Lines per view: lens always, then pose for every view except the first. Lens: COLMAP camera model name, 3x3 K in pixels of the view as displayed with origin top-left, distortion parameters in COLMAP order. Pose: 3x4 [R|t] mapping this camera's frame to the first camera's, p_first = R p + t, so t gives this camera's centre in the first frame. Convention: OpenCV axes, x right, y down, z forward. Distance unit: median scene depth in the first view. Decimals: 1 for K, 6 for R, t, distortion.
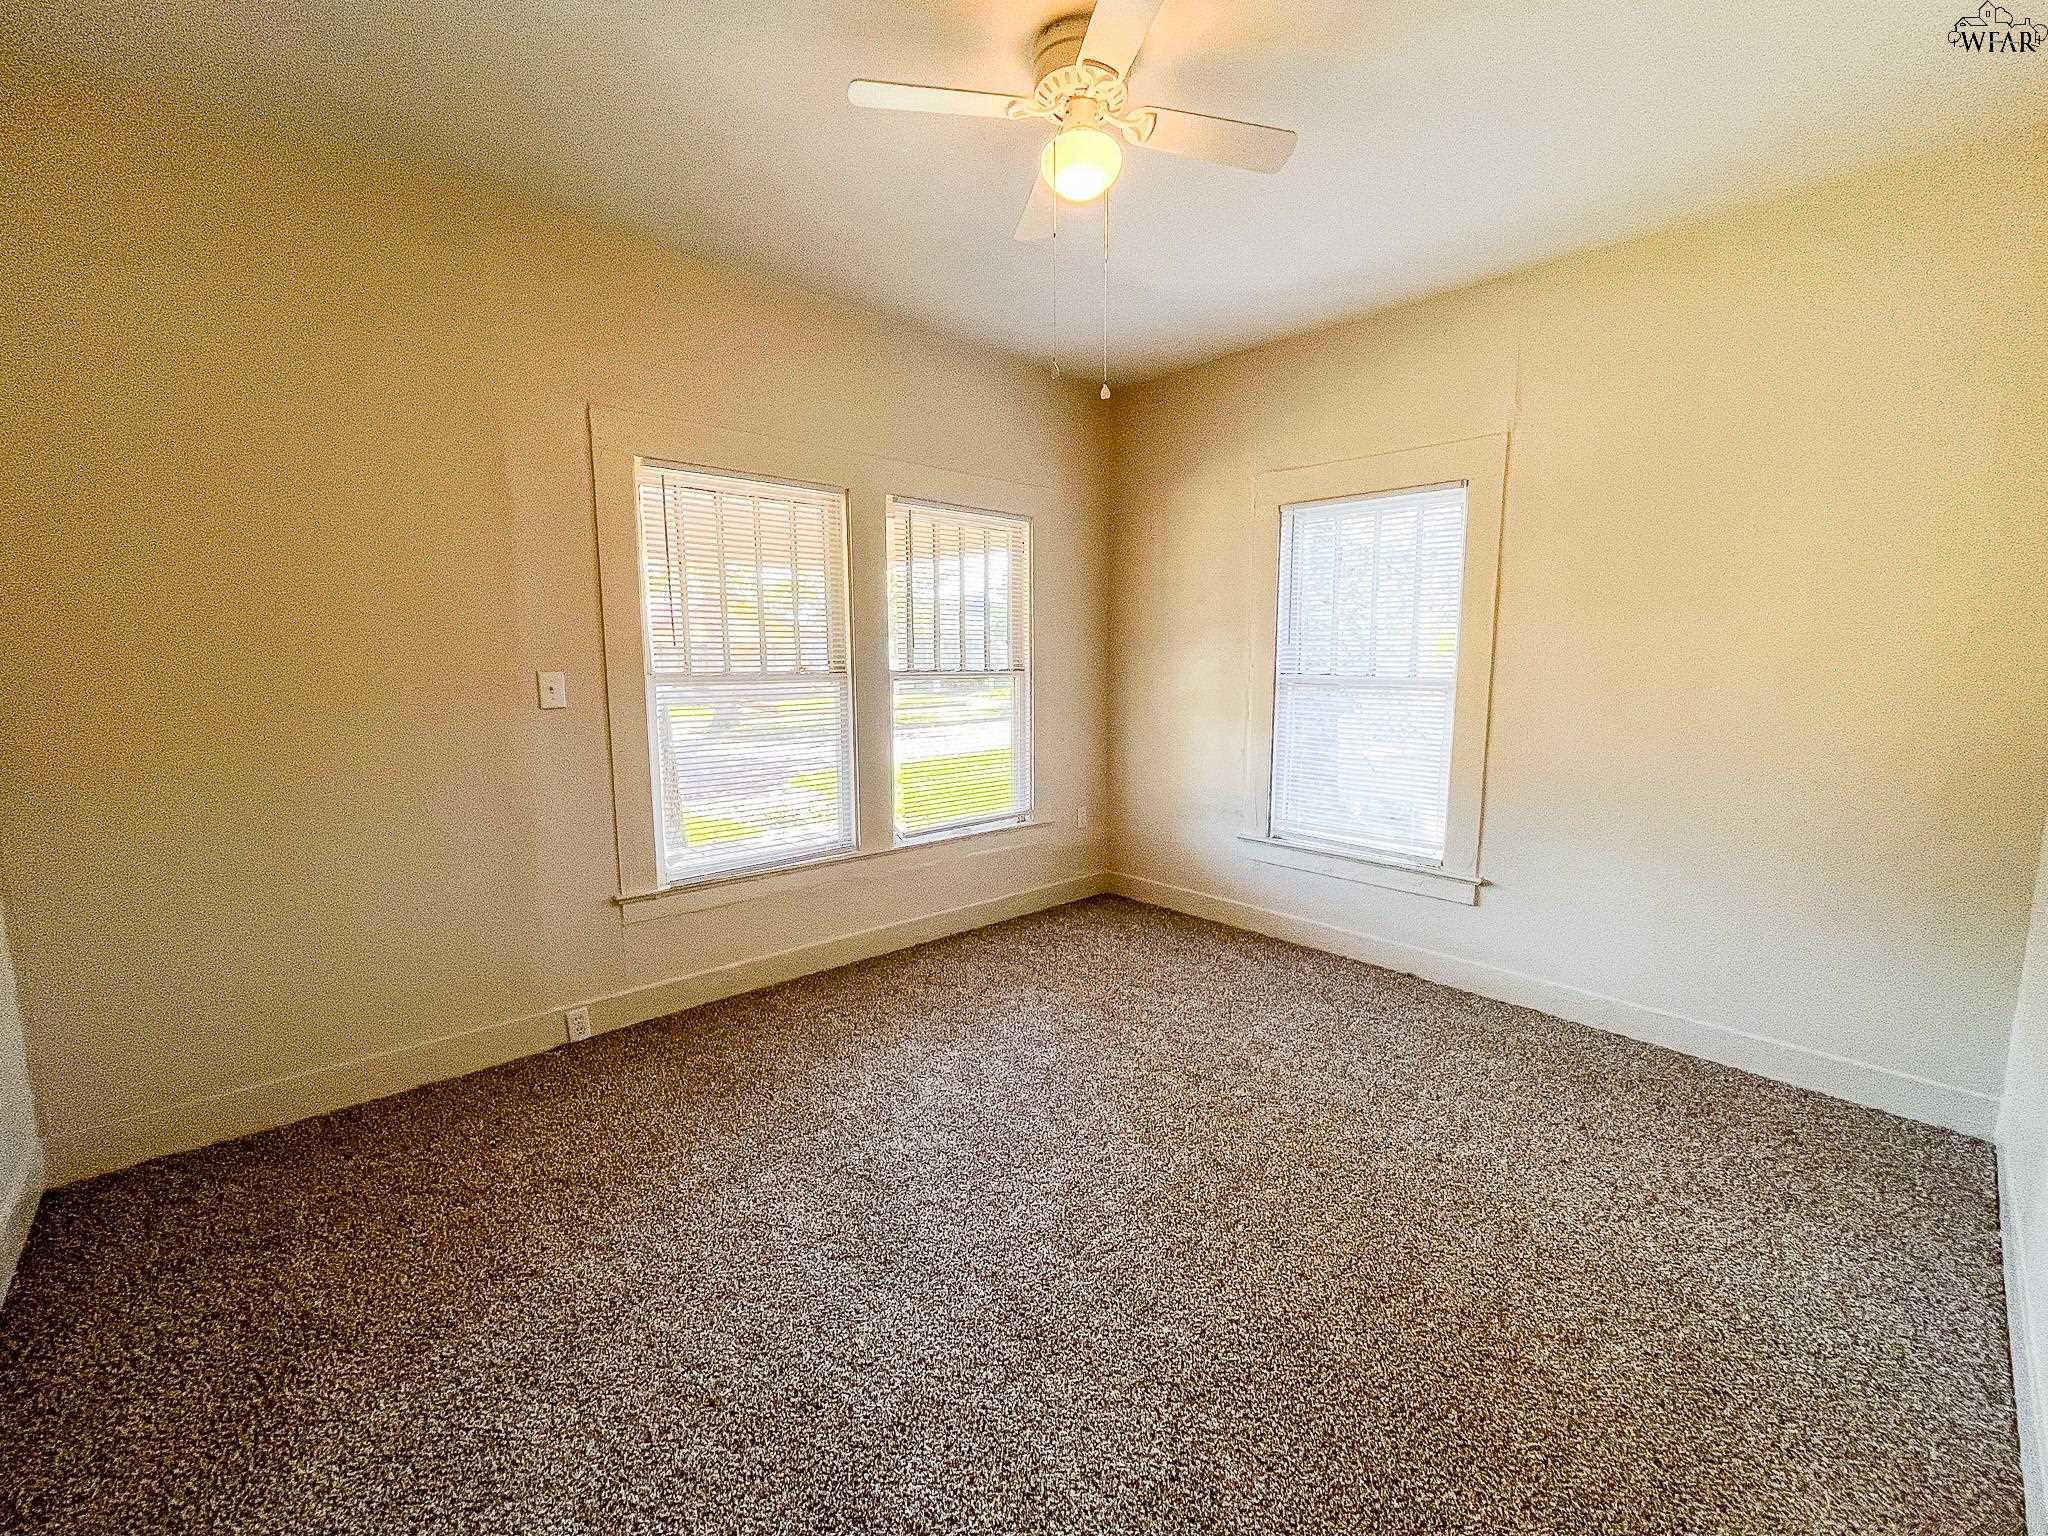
lens RADIAL K [[846.3, 0, 1024.0], [0, 846.3, 768.0], [0, 0, 1]] dist [-0.001490, -0.000119]
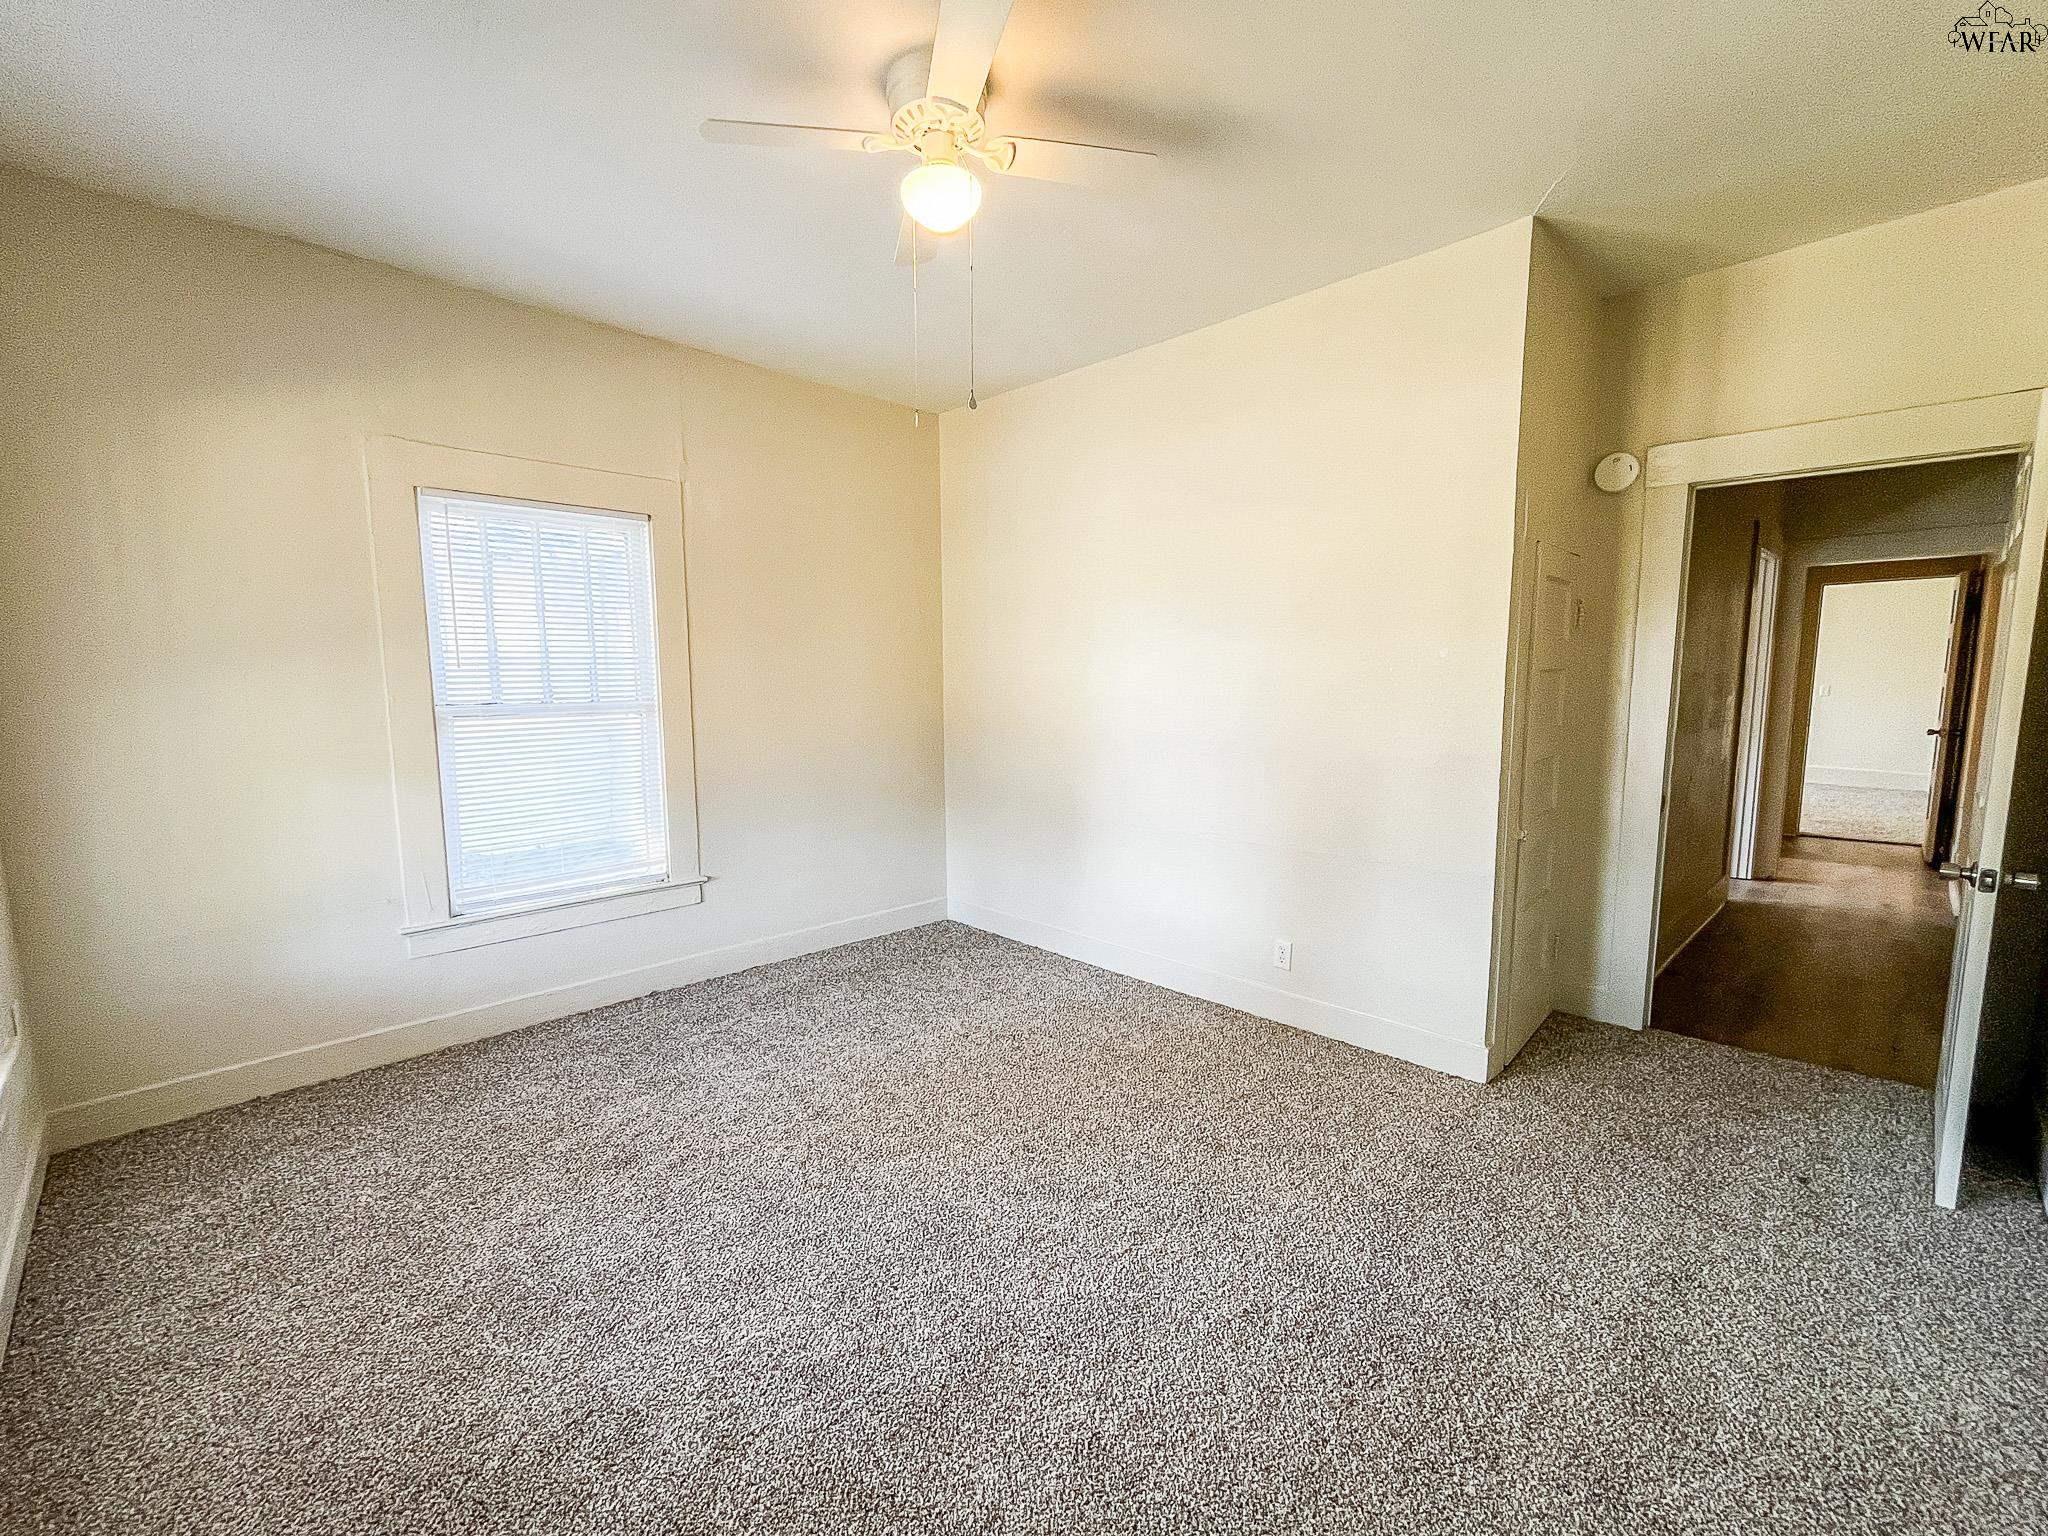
lens RADIAL K [[832.3, 0, 1024.0], [0, 832.3, 768.0], [0, 0, 1]] dist [-0.001873, -0.000284]
pose [[-0.037504, -0.111720, 0.993032, -0.512674], [0.137889, 0.983647, 0.115872, -0.074251], [-0.989737, 0.141273, -0.021485, 0.536796]]
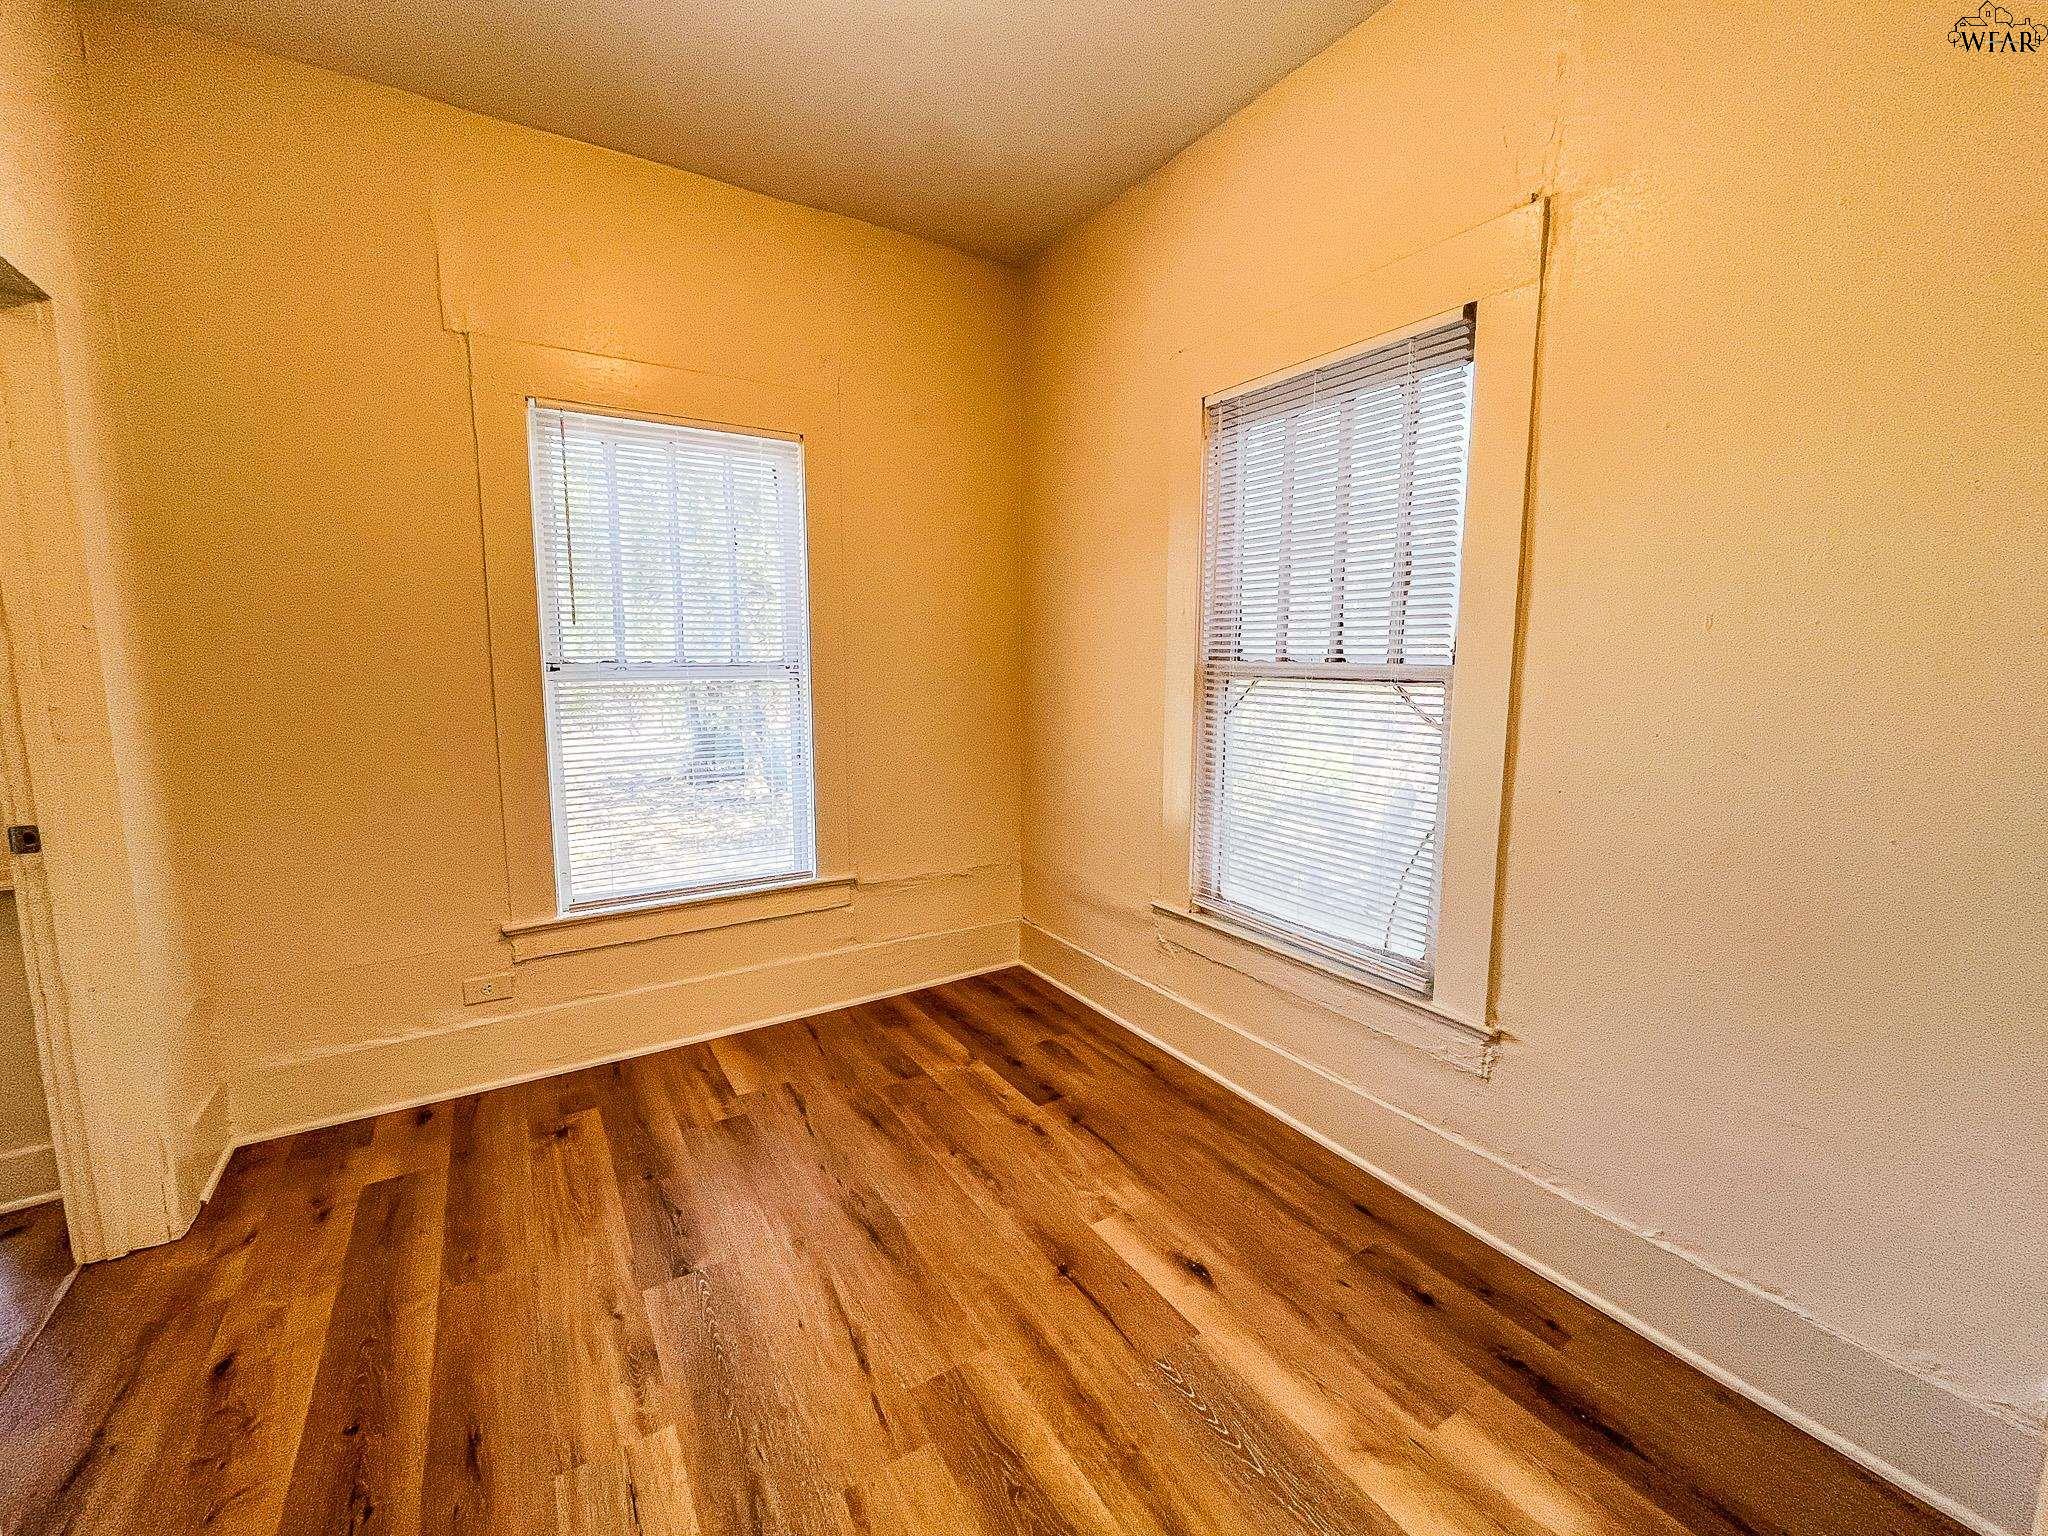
lens RADIAL K [[864.8, 0, 1018.6], [0, 864.8, 767.6], [0, 0, 1]] dist [-0.000143, -0.000121]
pose [[0.979939, 0.016070, -0.198650, 0.317656], [-0.015551, 0.999870, 0.004172, -0.035094], [0.198692, -0.000999, 0.980062, 0.353238]]
